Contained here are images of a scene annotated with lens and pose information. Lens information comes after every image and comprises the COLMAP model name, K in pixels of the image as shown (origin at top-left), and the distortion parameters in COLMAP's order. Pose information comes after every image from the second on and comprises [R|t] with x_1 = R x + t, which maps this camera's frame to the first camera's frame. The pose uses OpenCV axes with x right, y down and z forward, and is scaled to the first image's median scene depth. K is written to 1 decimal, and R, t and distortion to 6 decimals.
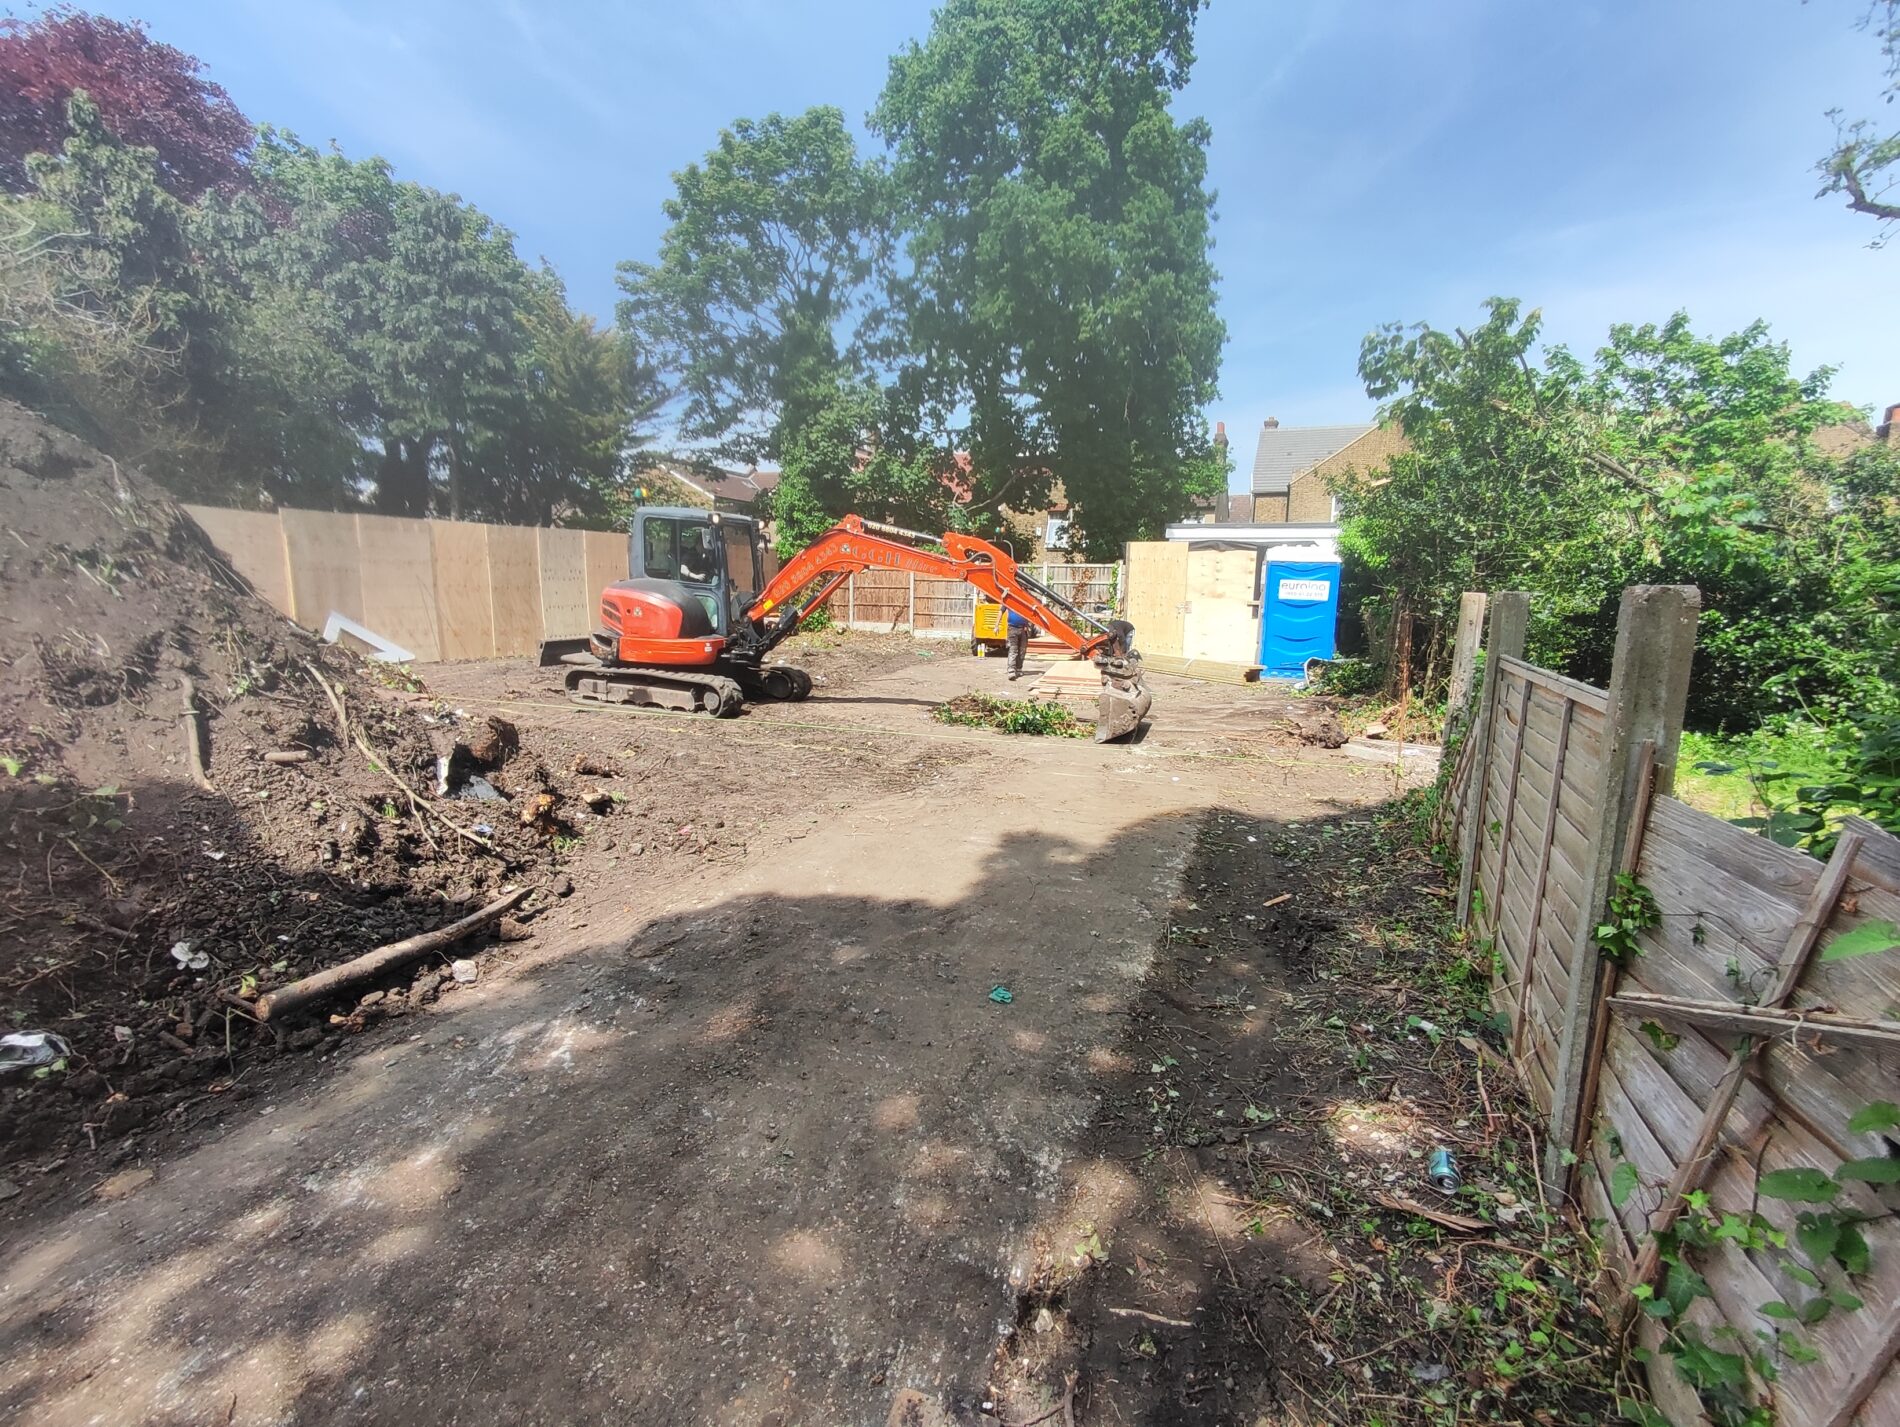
lens RADIAL K [[849.6, 0, 950.4], [0, 849.6, 713.1], [0, 0, 1]] dist [-0.001705, -0.000155]
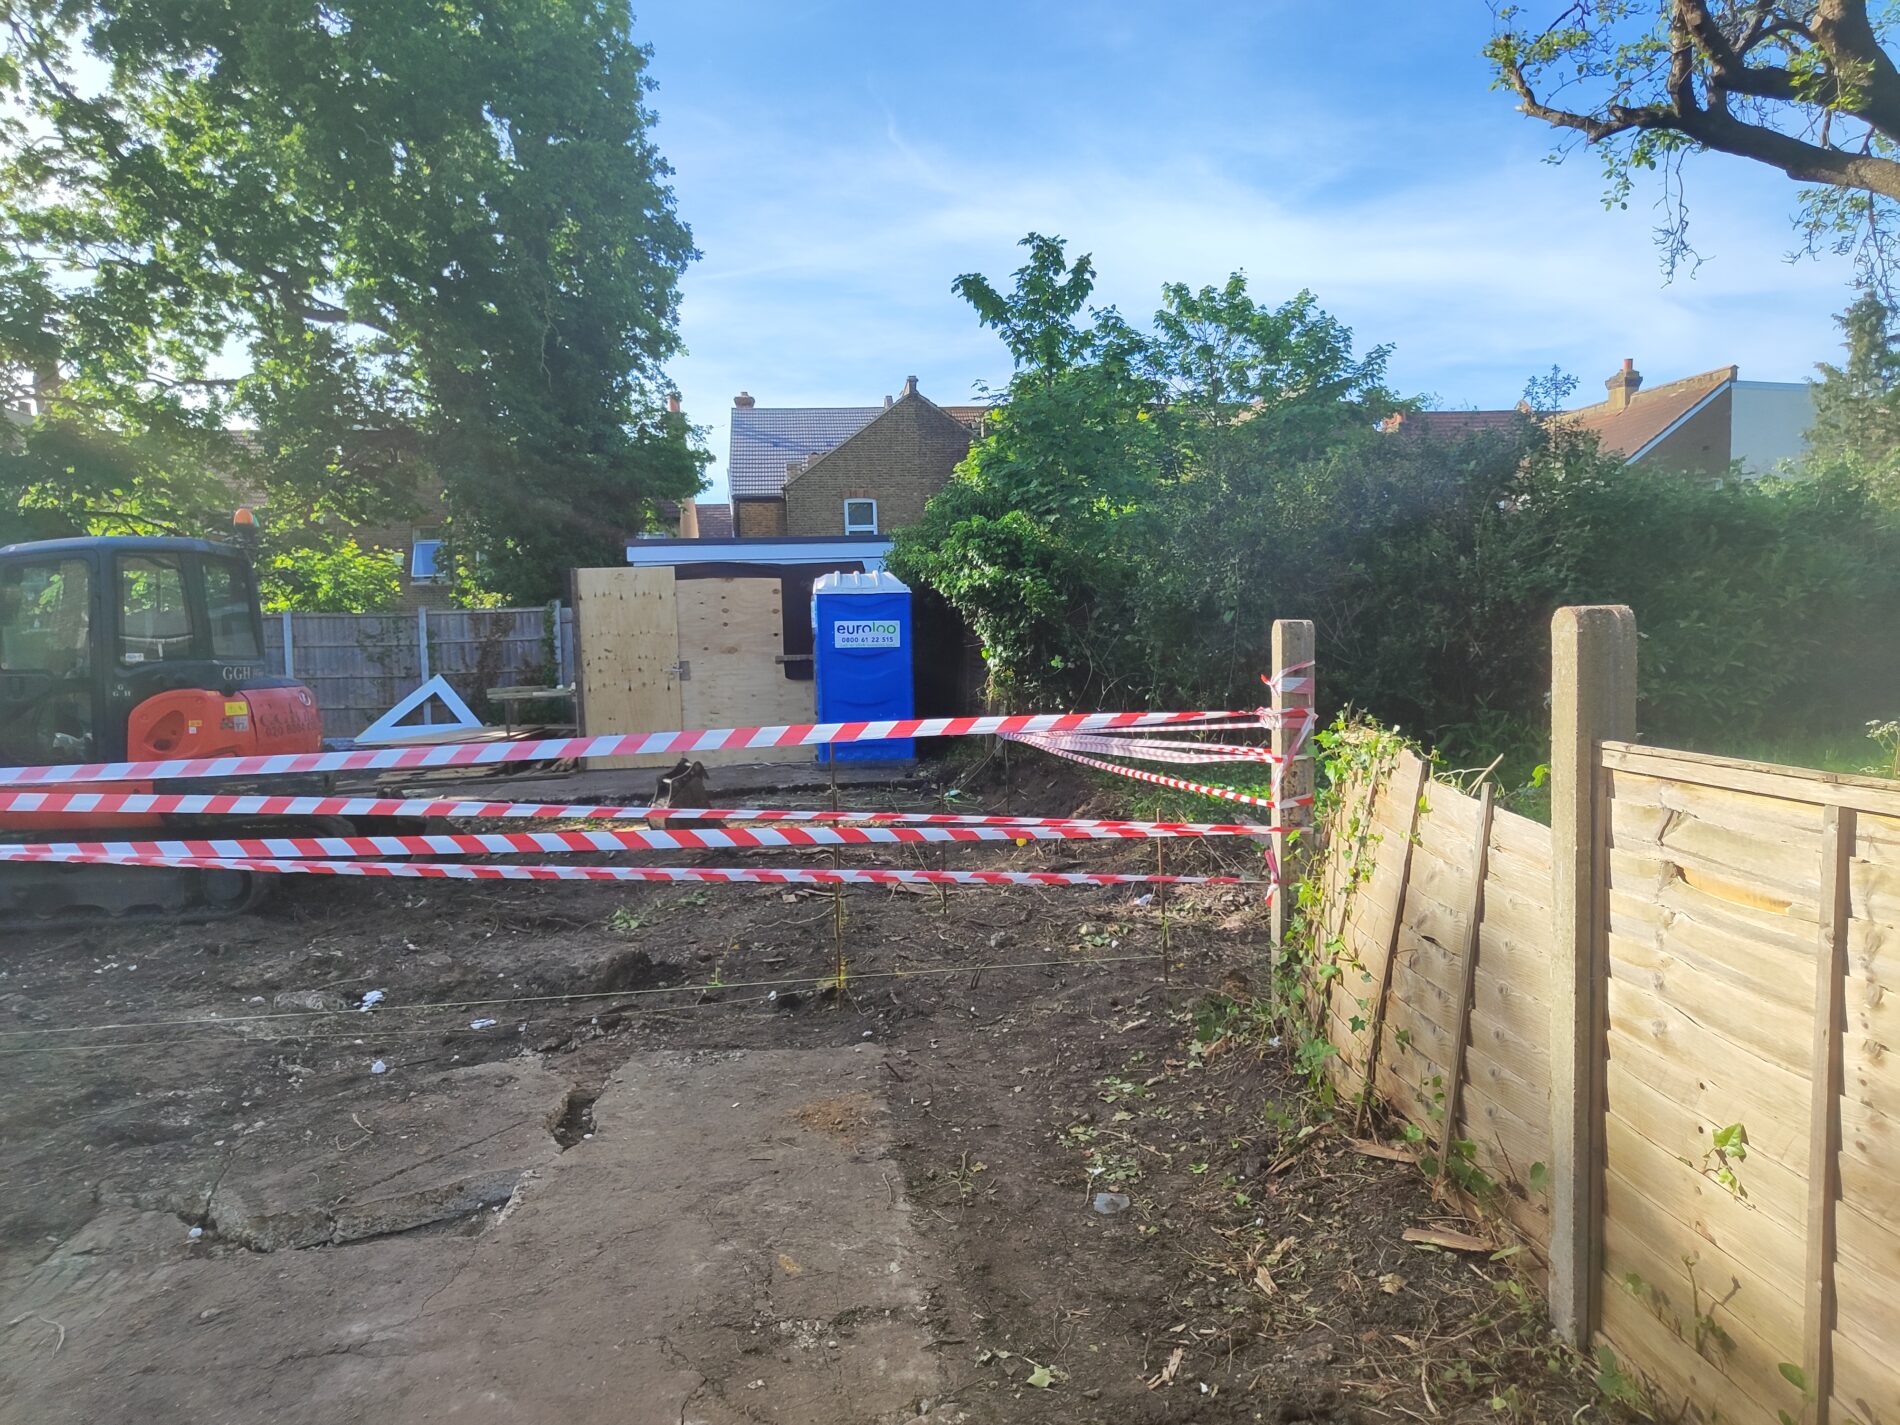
lens RADIAL K [[1249.4, 0, 931.3], [0, 1249.4, 709.1], [0, 0, 1]] dist [0.001035, -0.004991]
pose [[0.873565, -0.075925, 0.480749, 0.002055], [0.119755, 0.990921, -0.061108, -0.020757], [-0.471745, 0.110954, 0.874726, 0.126624]]
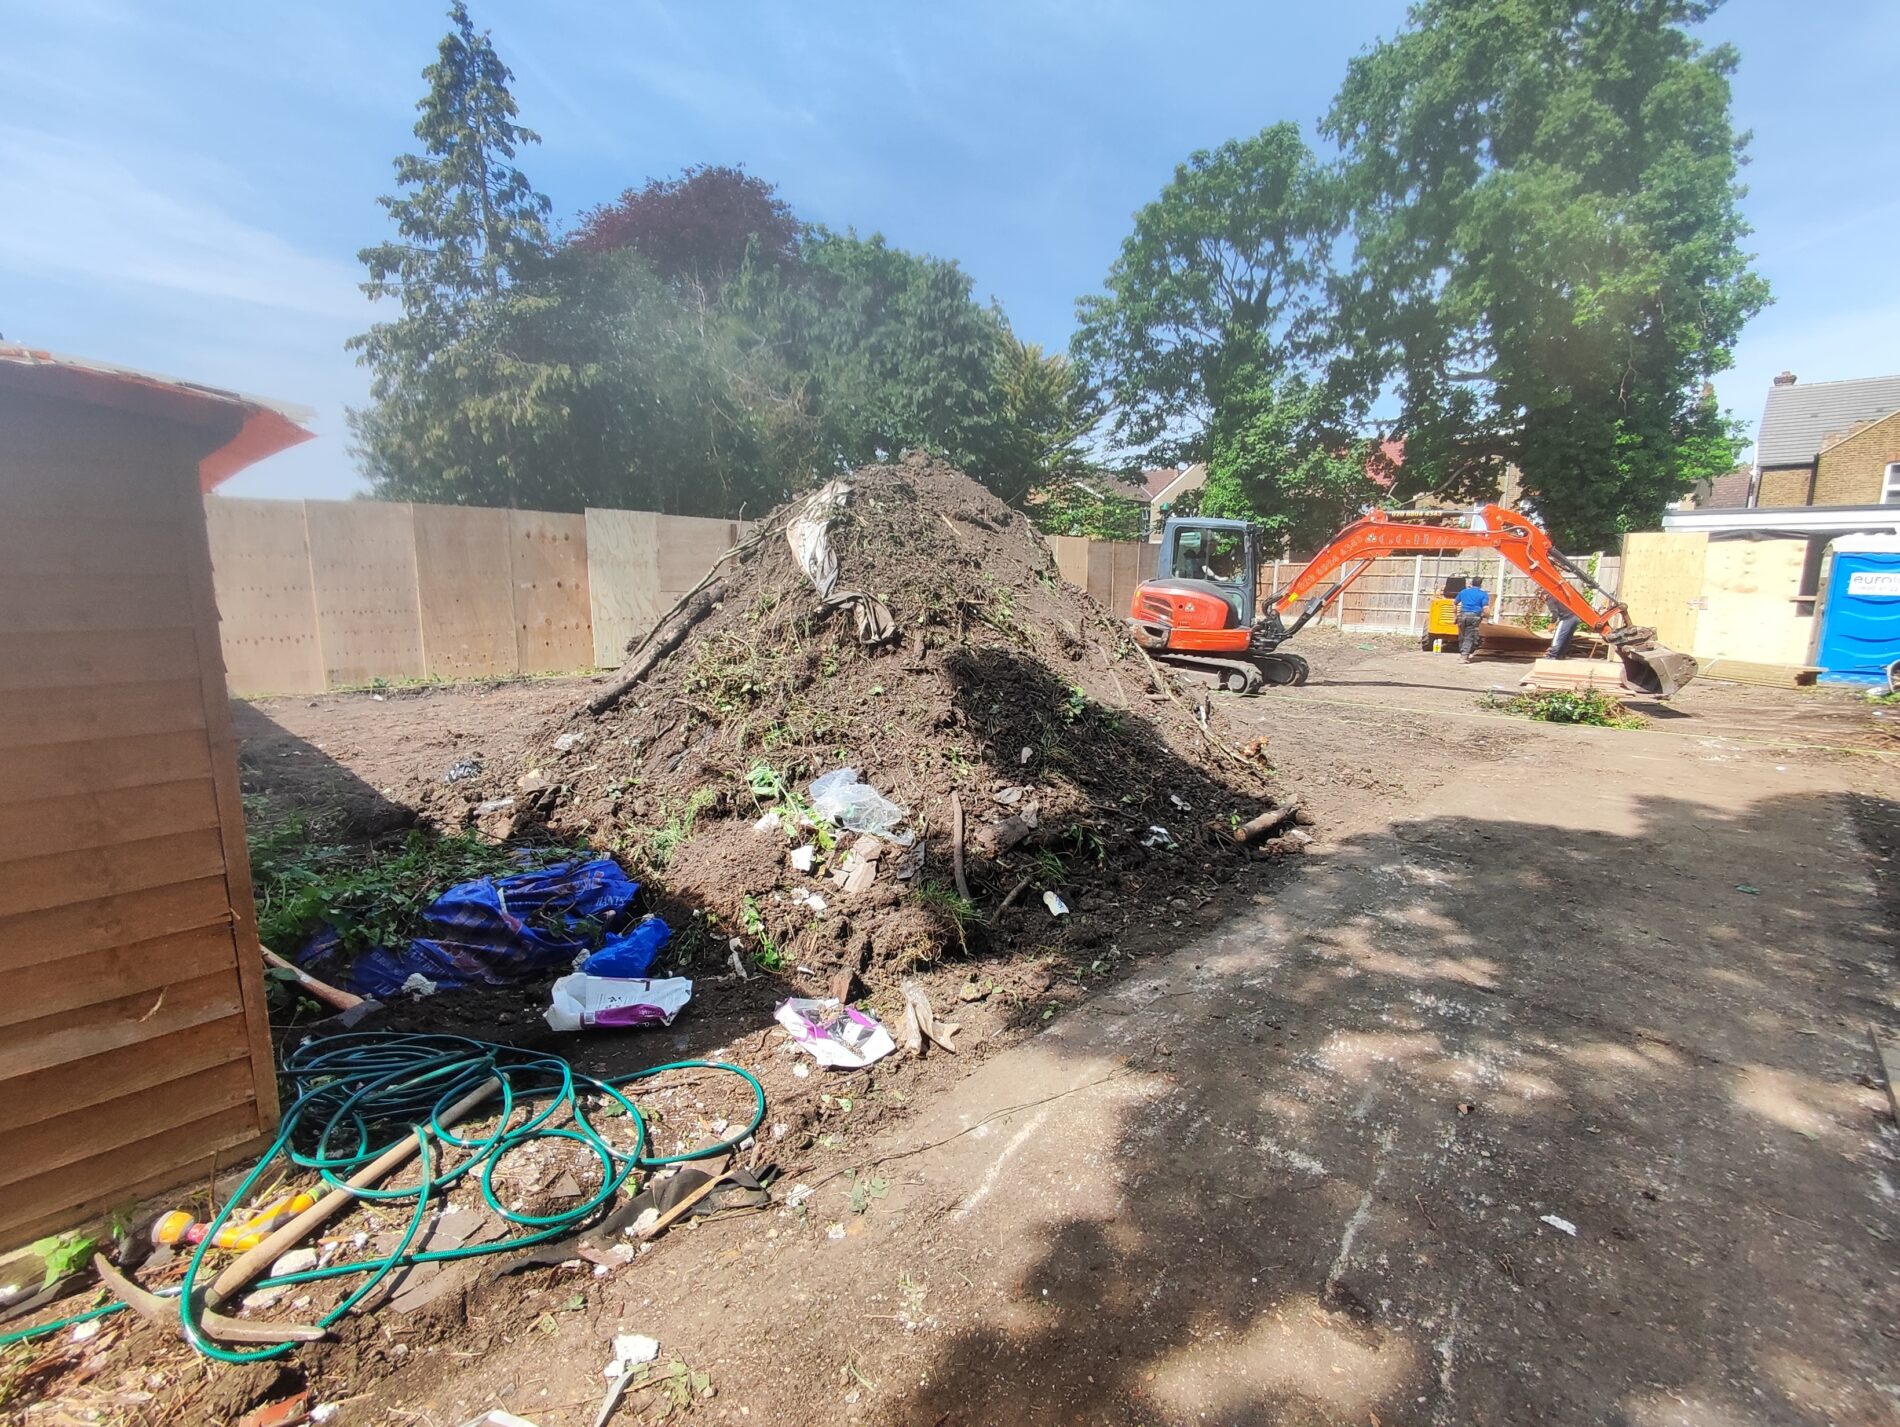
lens RADIAL K [[856.5, 0, 938.3], [0, 856.5, 712.5], [0, 0, 1]] dist [-0.001991, 0.000339]
pose [[0.928387, 0.049698, -0.368277, -0.131988], [-0.047471, 0.998758, 0.015111, 0.017584], [0.368570, 0.003454, 0.929593, -0.153619]]
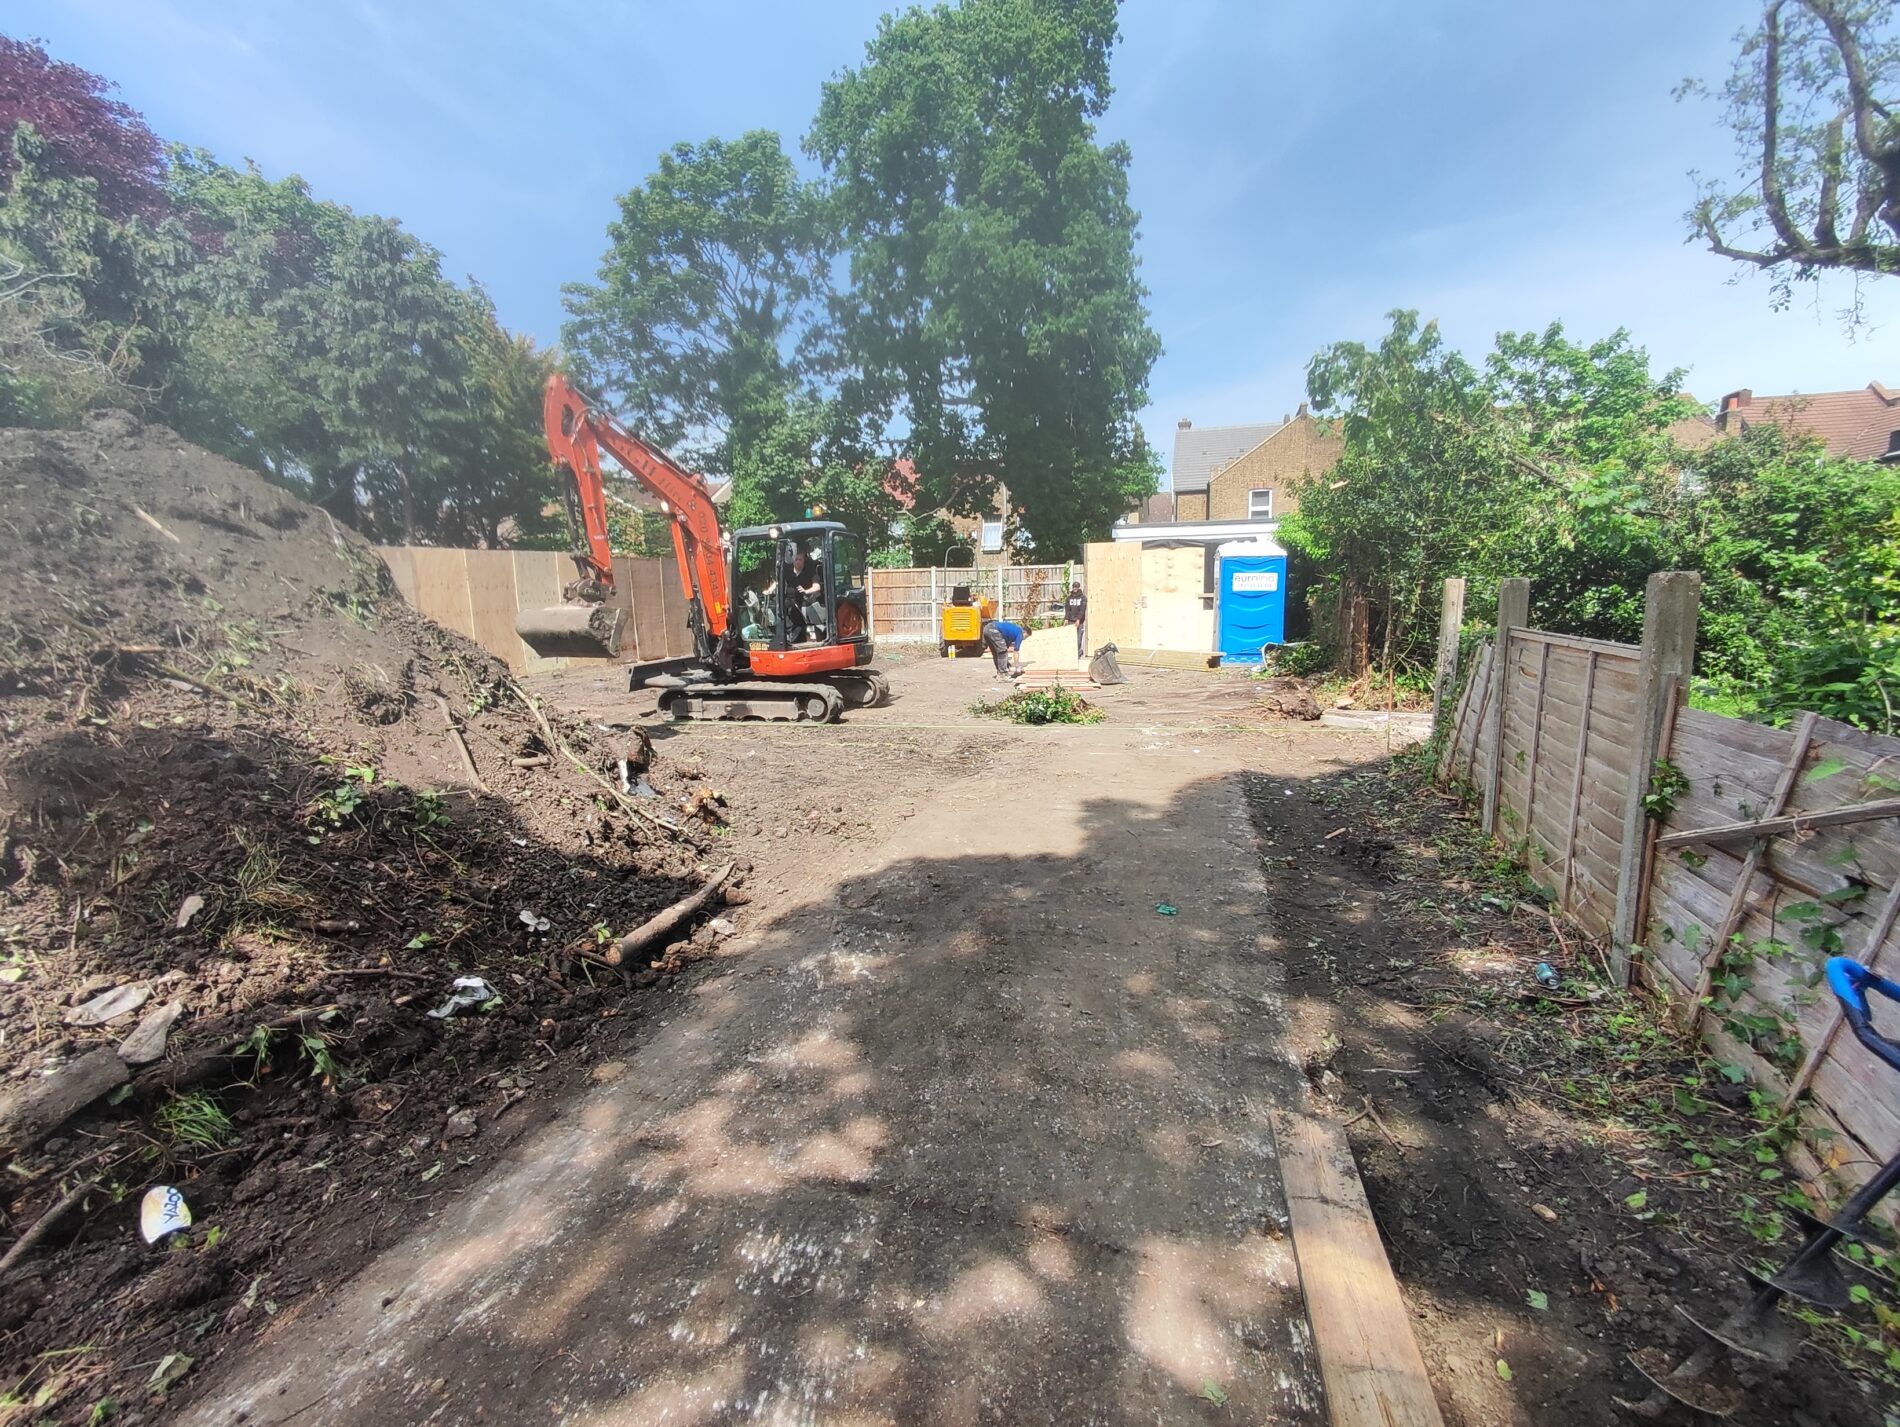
lens RADIAL K [[856.5, 0, 938.3], [0, 856.5, 712.5], [0, 0, 1]] dist [-0.001991, 0.000339]
pose [[0.994686, -0.054004, 0.087653, -0.075502], [0.054549, 0.998504, -0.003830, 0.004403], [-0.087315, 0.008591, 0.996144, -0.051026]]
